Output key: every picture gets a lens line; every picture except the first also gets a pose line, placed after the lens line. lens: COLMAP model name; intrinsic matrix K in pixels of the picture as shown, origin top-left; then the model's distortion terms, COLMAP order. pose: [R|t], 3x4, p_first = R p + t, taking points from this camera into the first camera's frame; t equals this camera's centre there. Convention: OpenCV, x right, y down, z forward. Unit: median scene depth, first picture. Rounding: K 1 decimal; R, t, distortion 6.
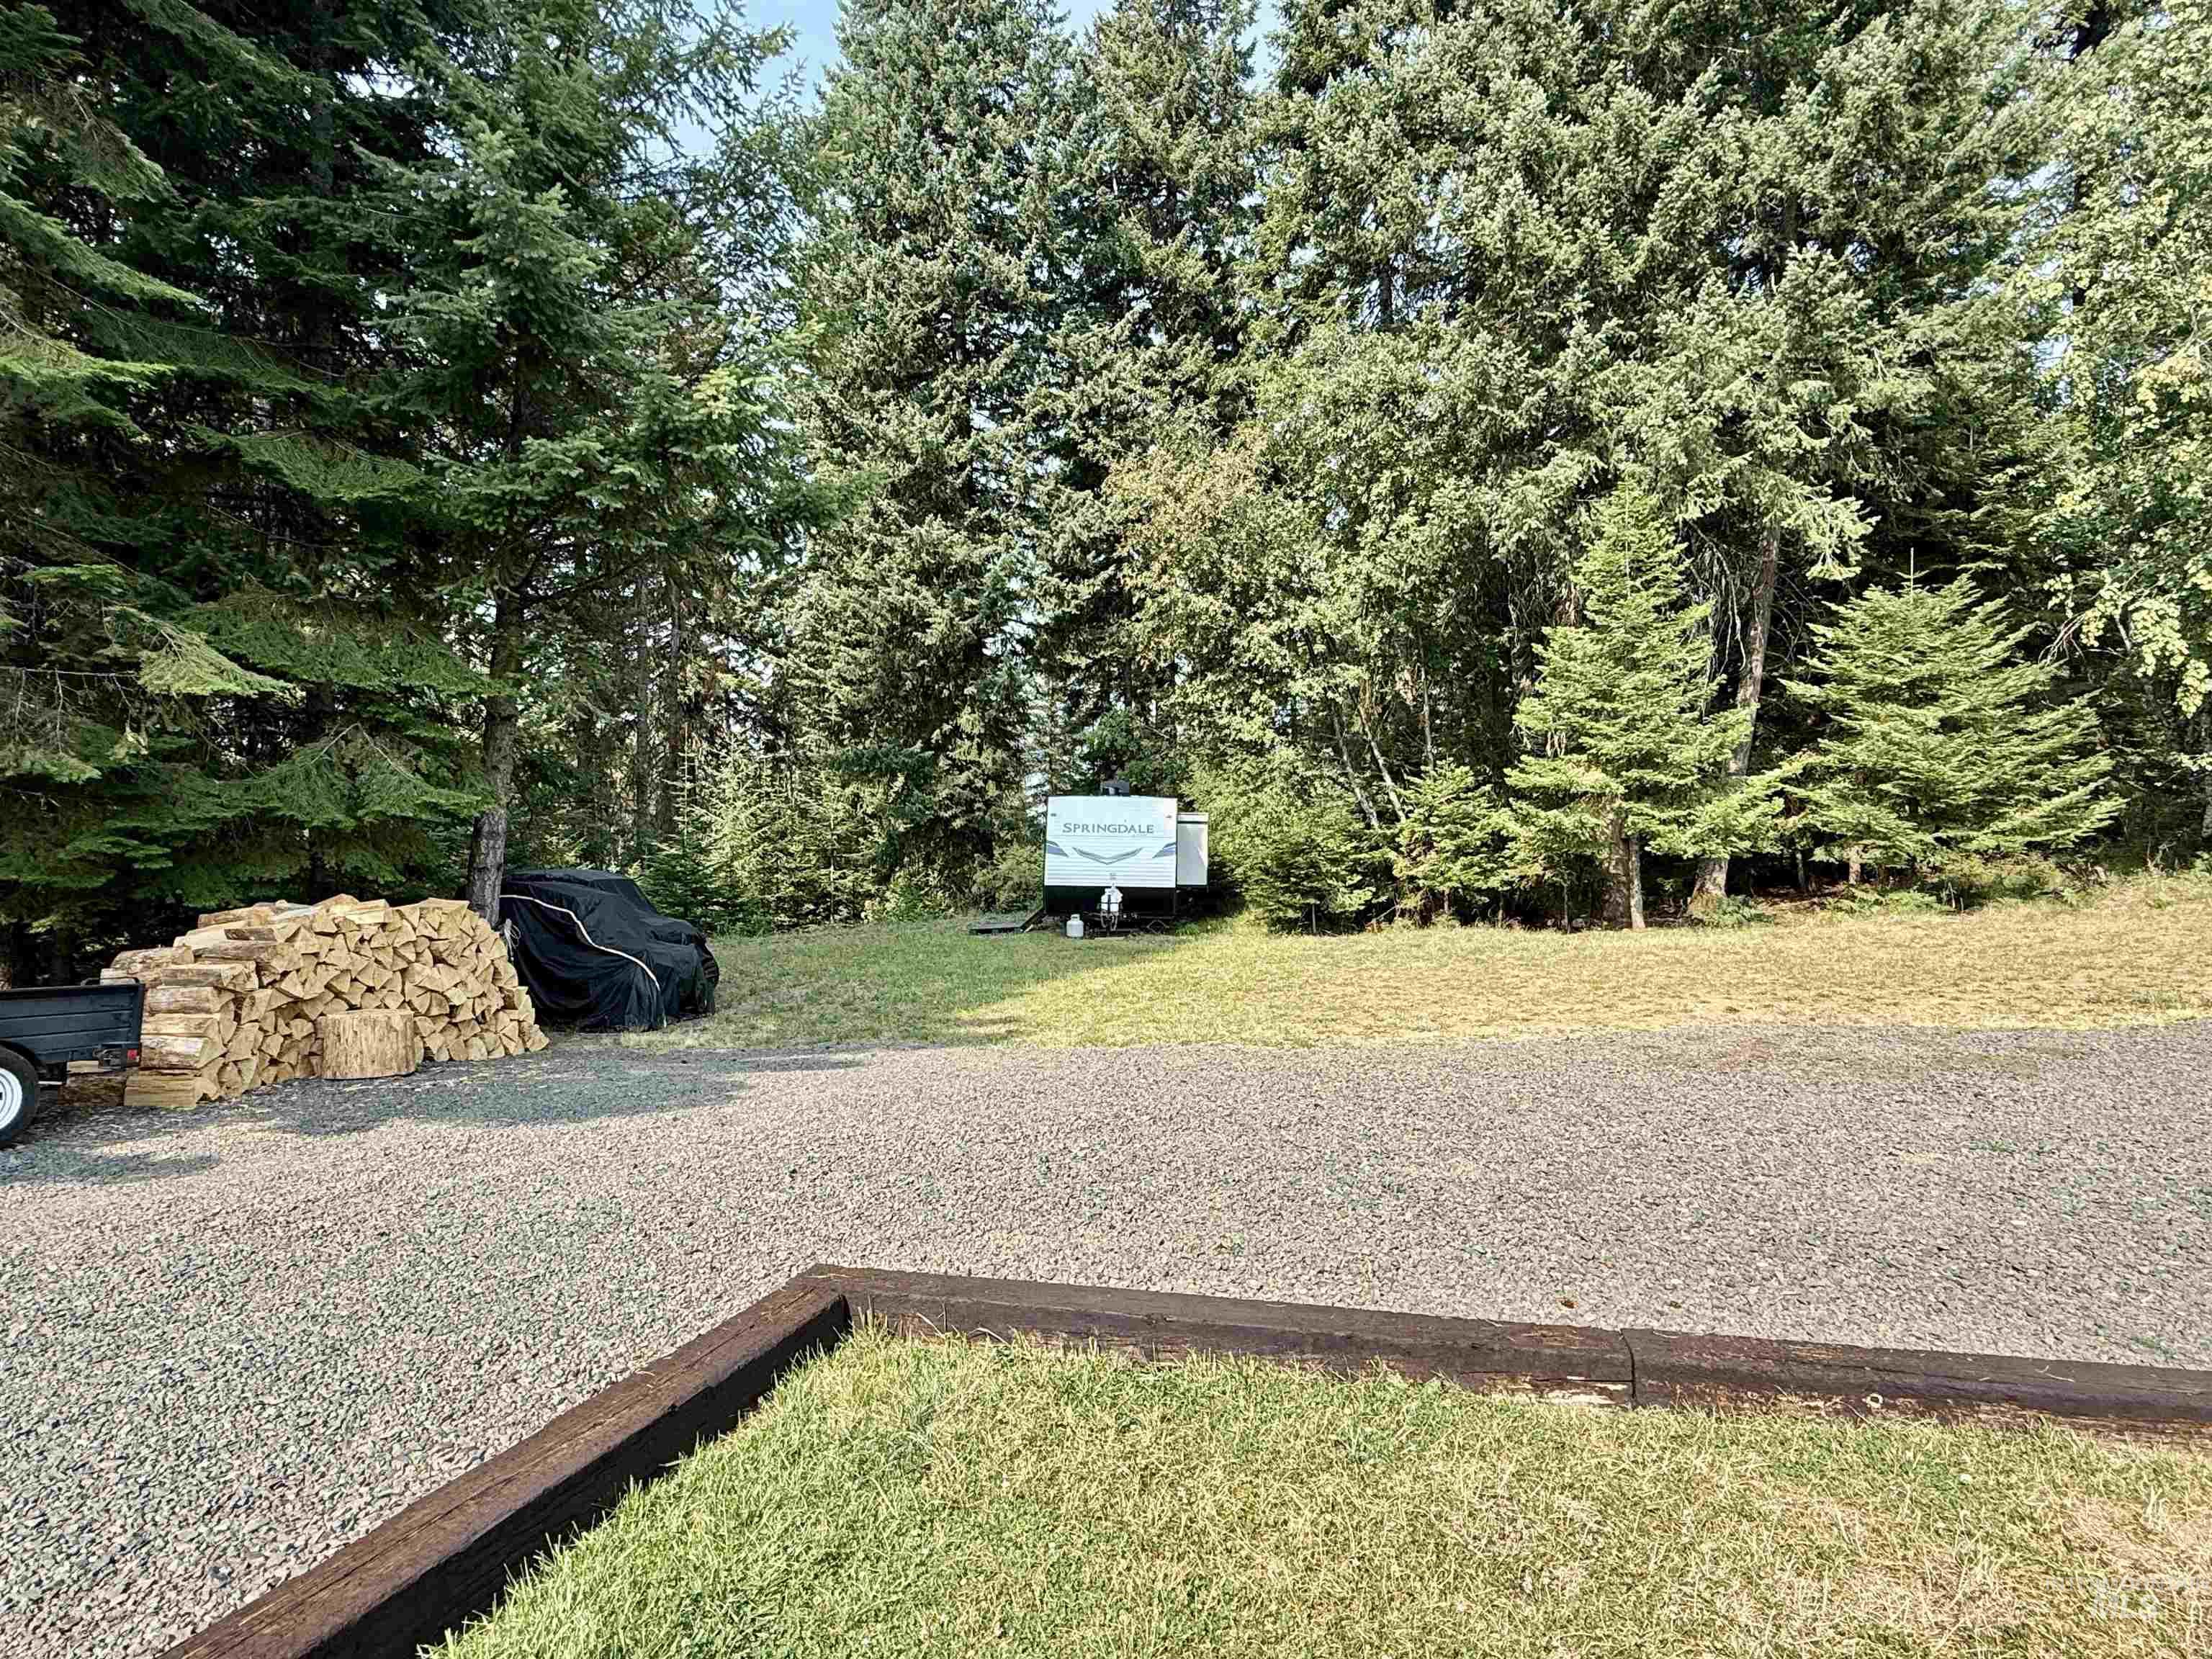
lens RADIAL K [[1133.6, 0, 1106.0], [0, 1133.6, 829.5], [0, 0, 1]] dist [0.002330, 0.001134]
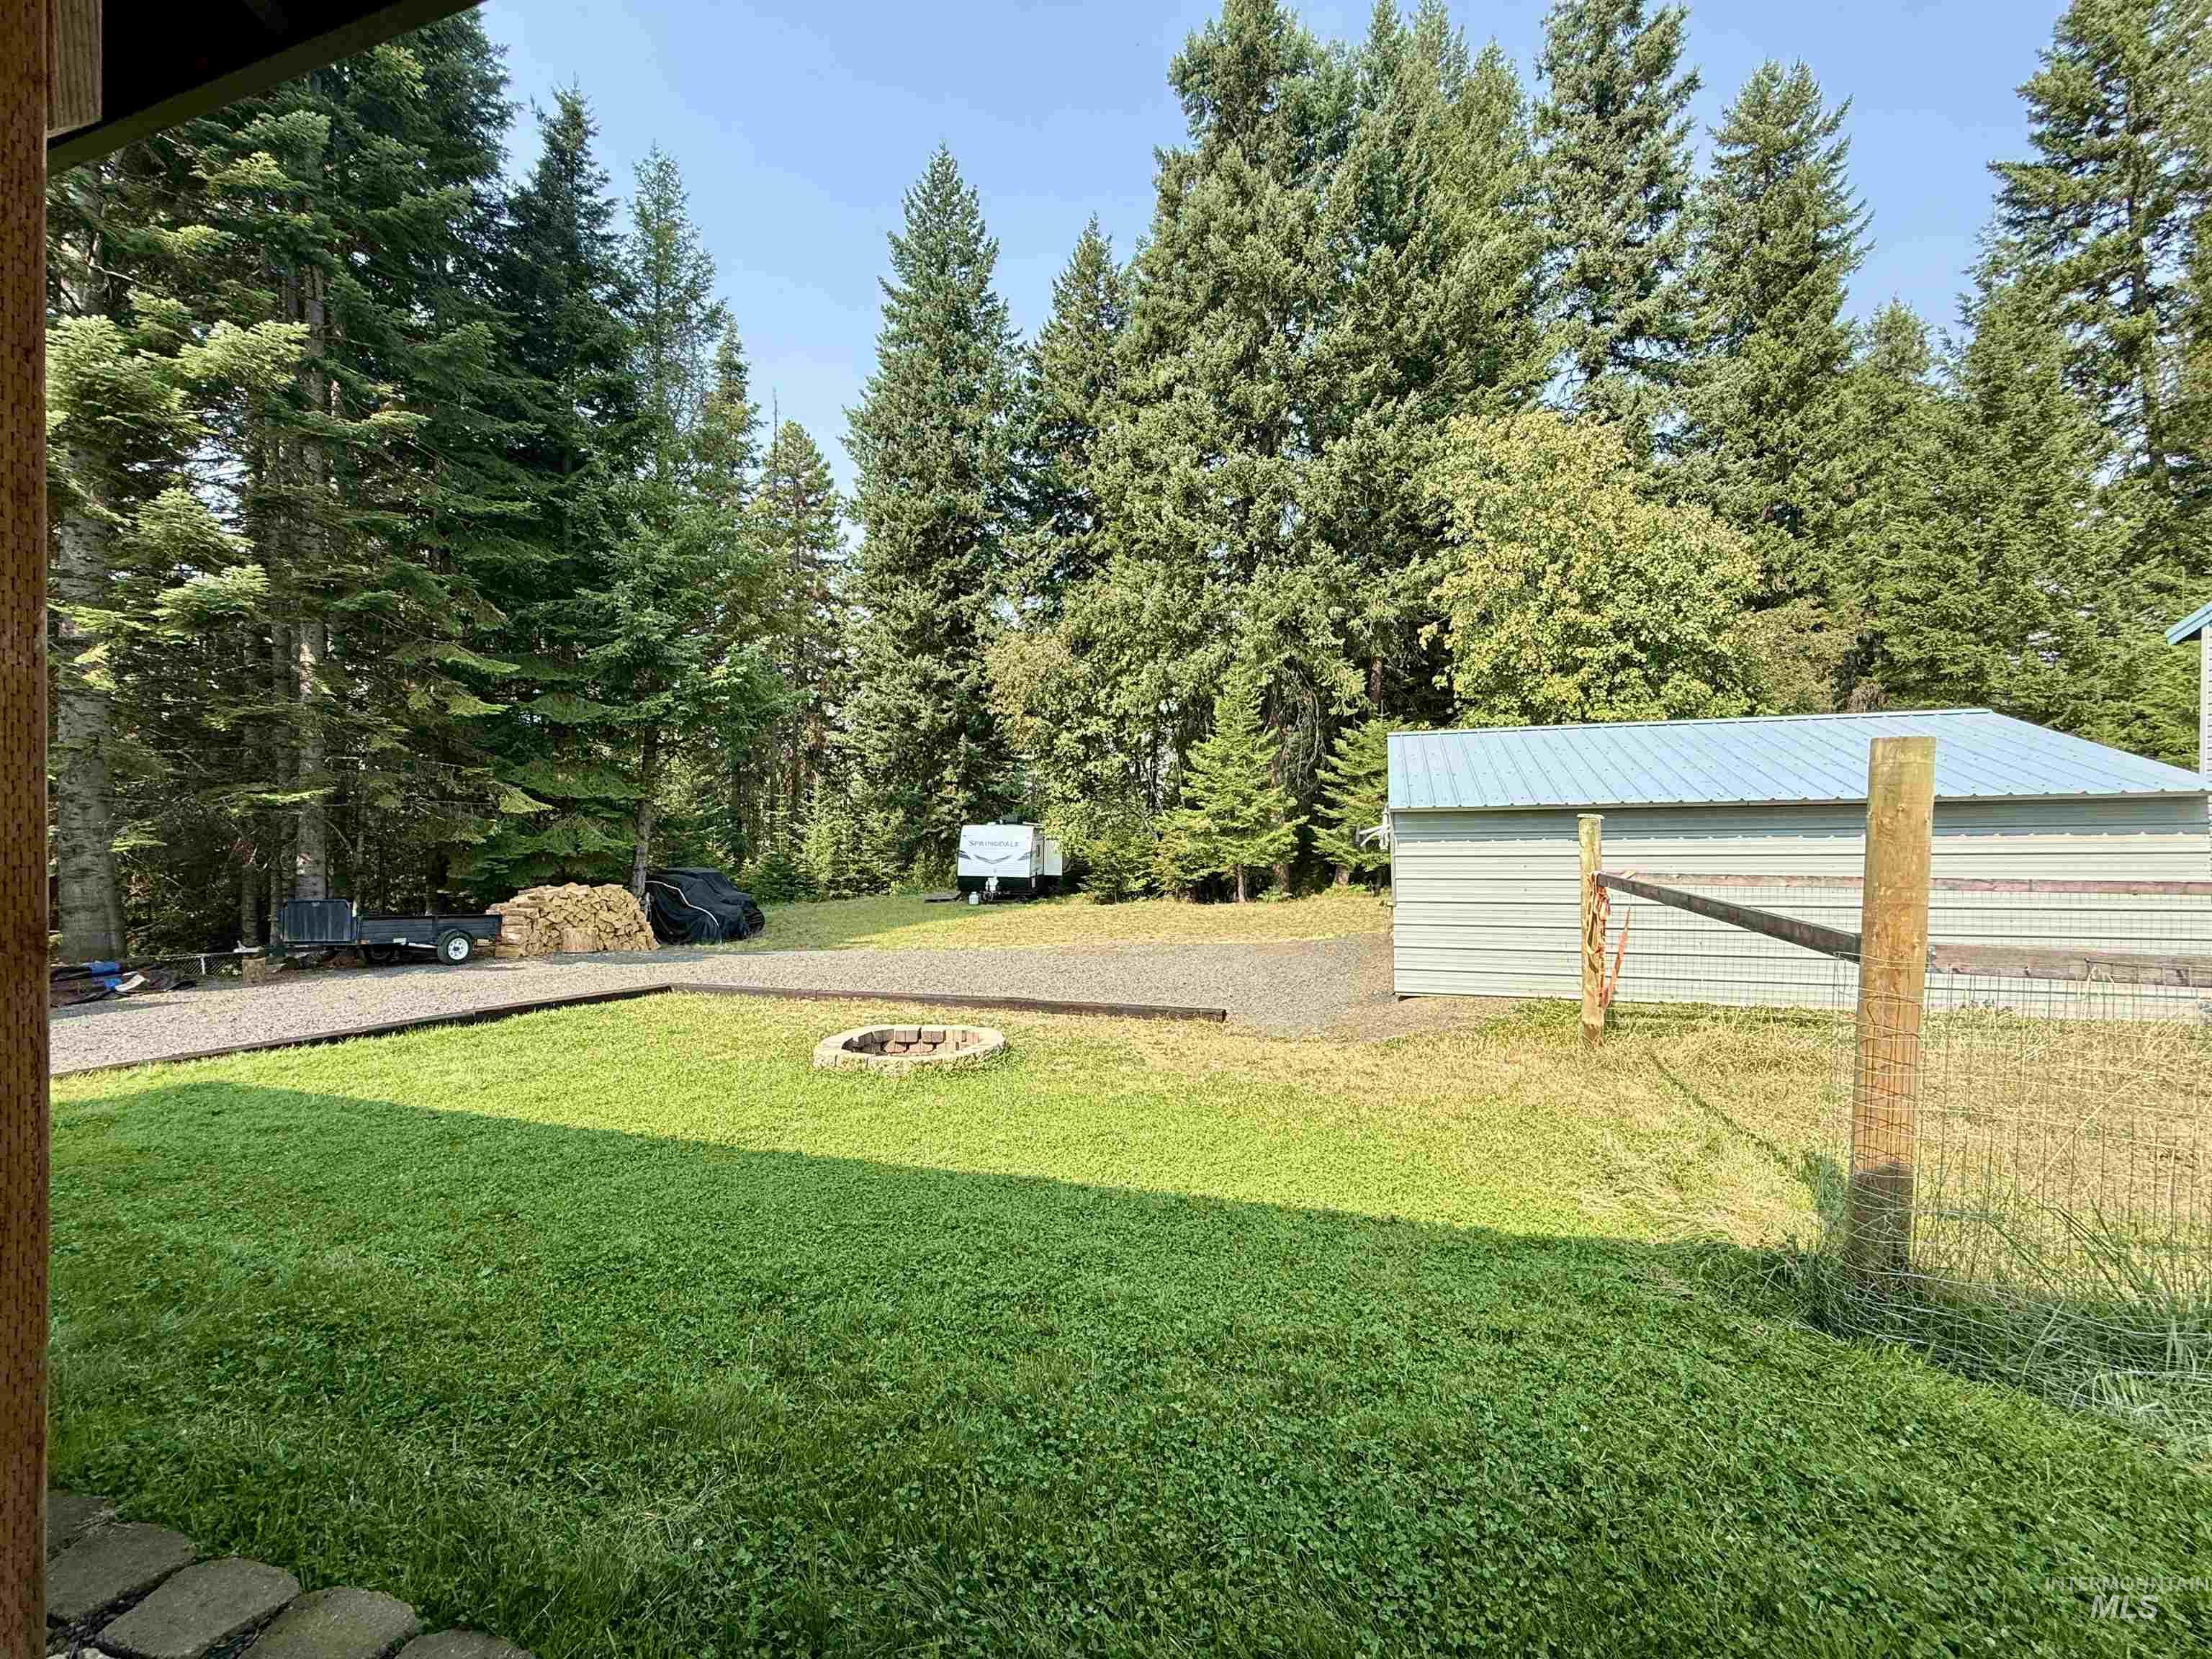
lens RADIAL K [[882.2, 0, 1106.0], [0, 882.2, 829.5], [0, 0, 1]] dist [-0.001287, 0.000047]
pose [[0.997092, 0.003136, -0.076137, 0.296877], [-0.002611, 0.999972, 0.006987, -0.034953], [0.076157, -0.006768, 0.997073, -0.387490]]
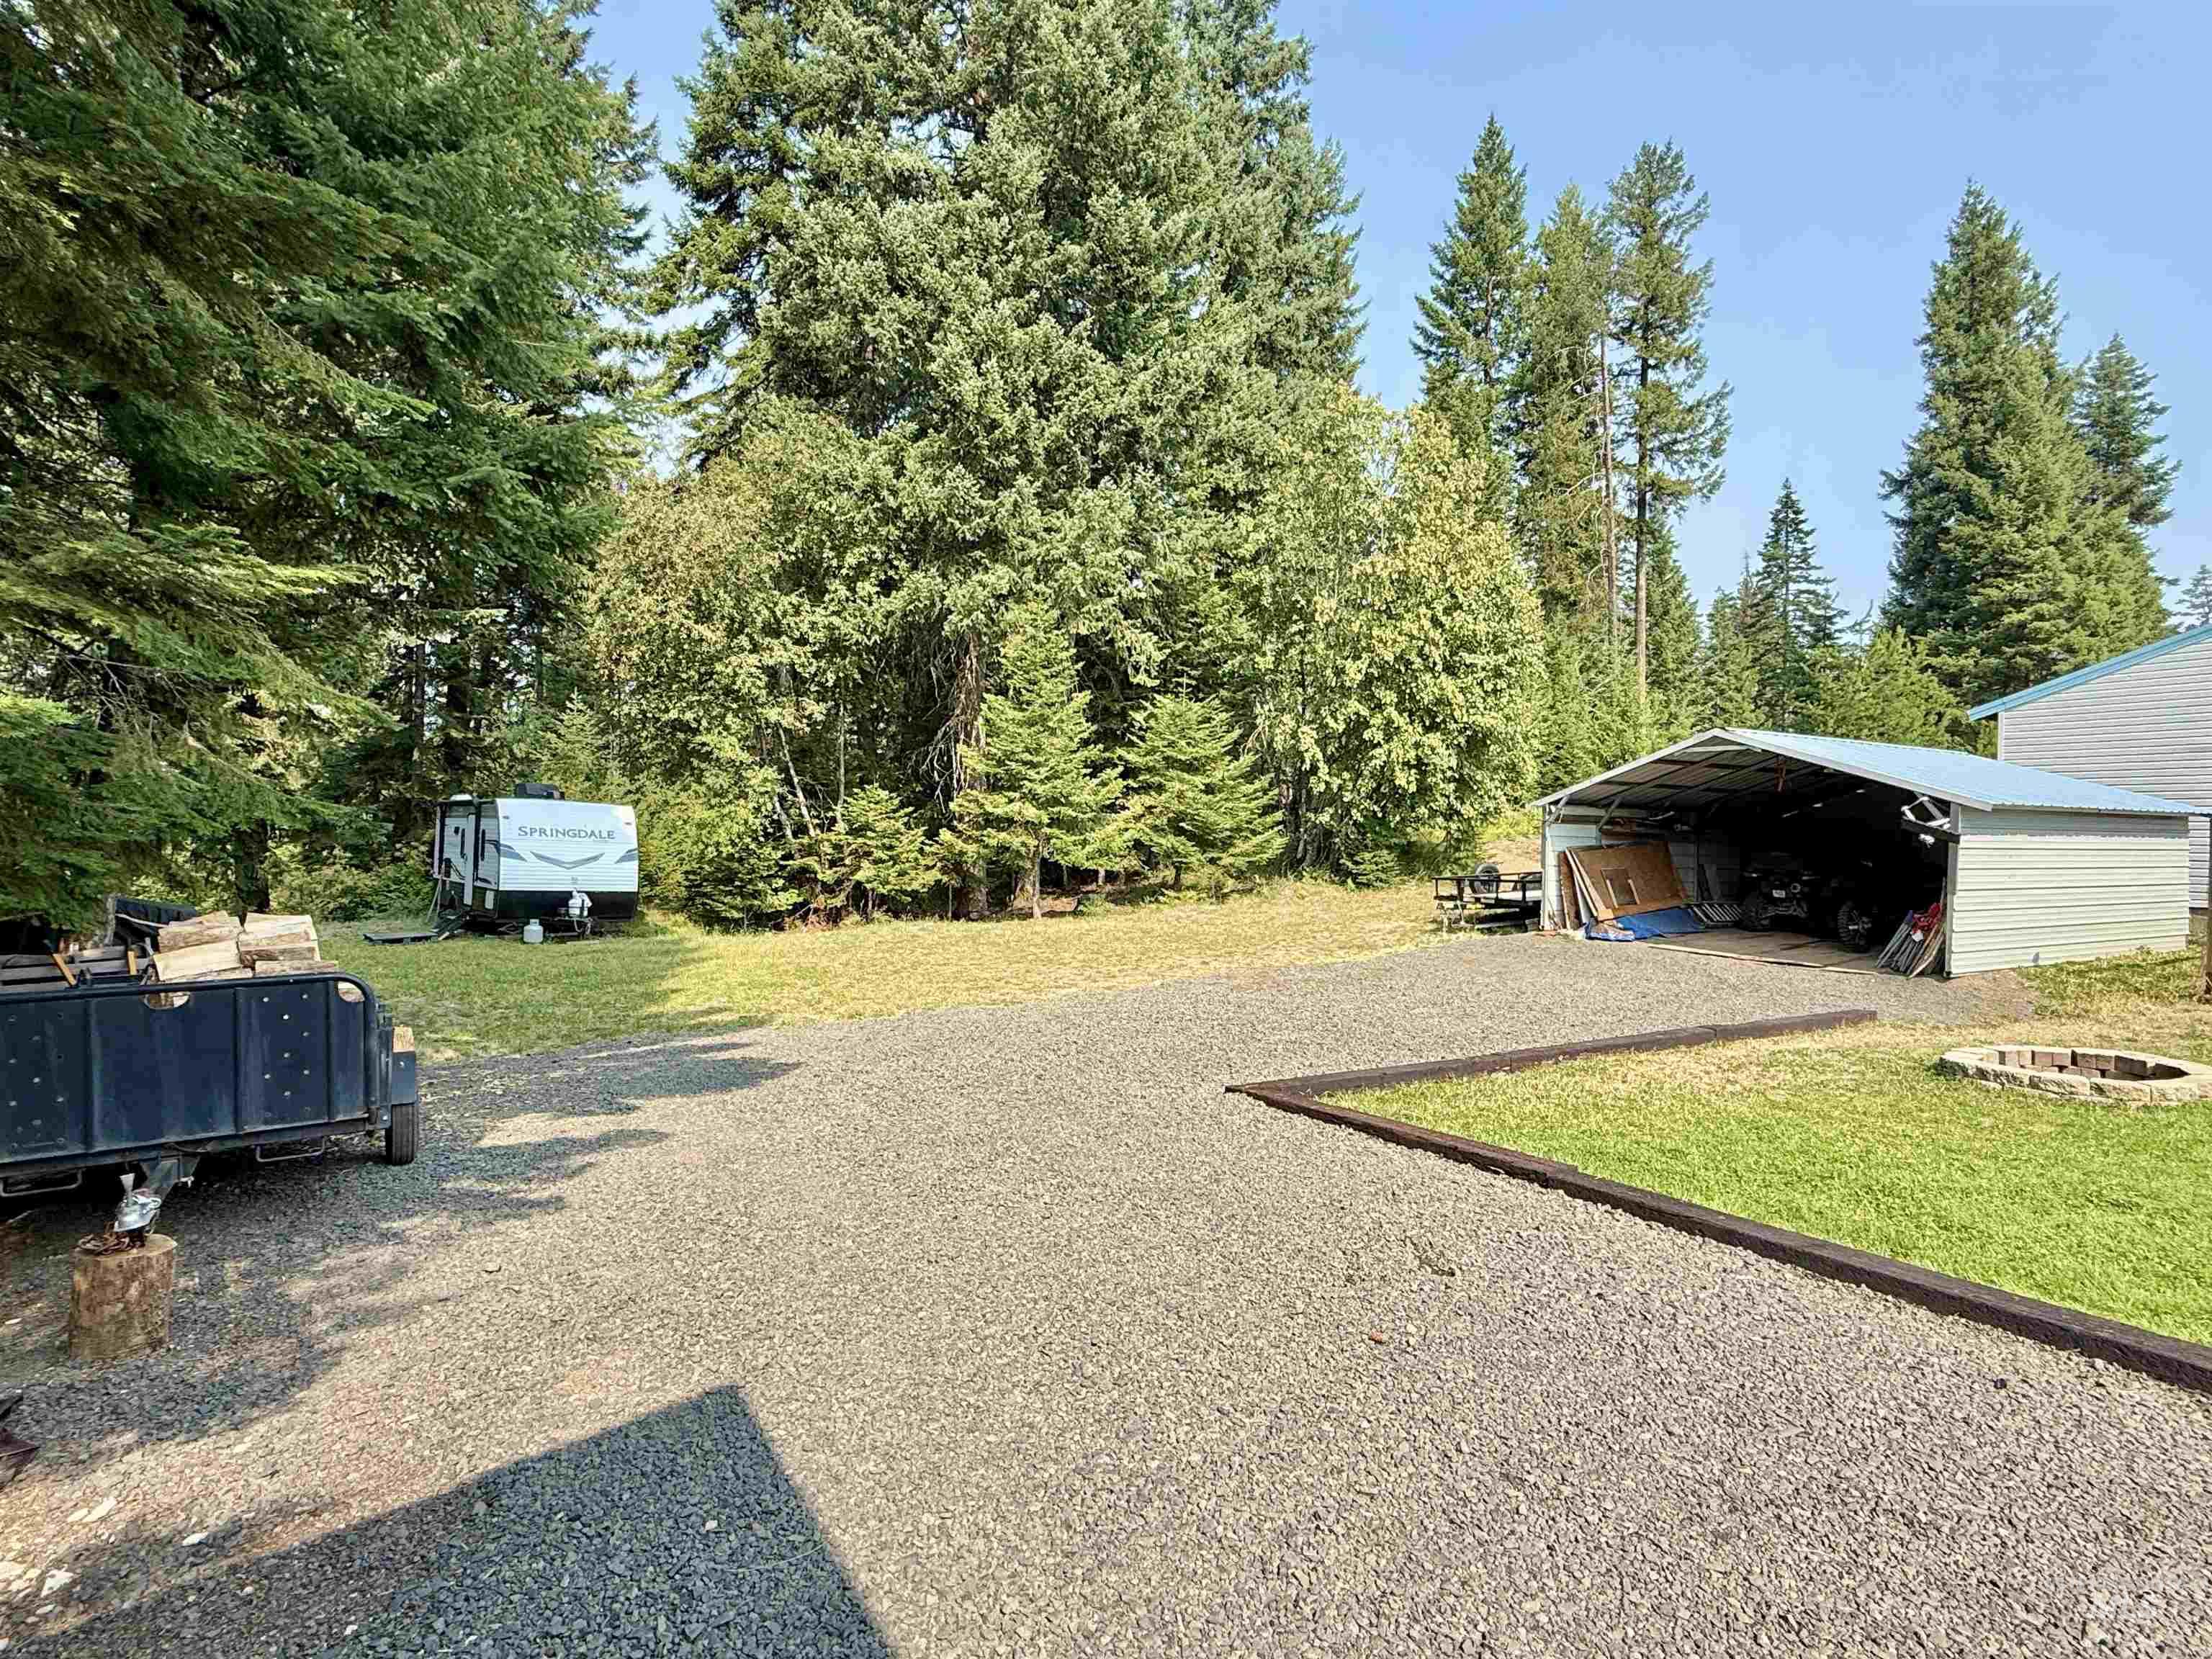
lens RADIAL K [[1133.6, 0, 1106.0], [0, 1133.6, 829.5], [0, 0, 1]] dist [0.002330, 0.001134]
pose [[0.725439, 0.028740, 0.687686, -0.359148], [-0.030011, 0.999498, -0.010113, -0.008759], [-0.687631, -0.013302, 0.725938, -0.059097]]
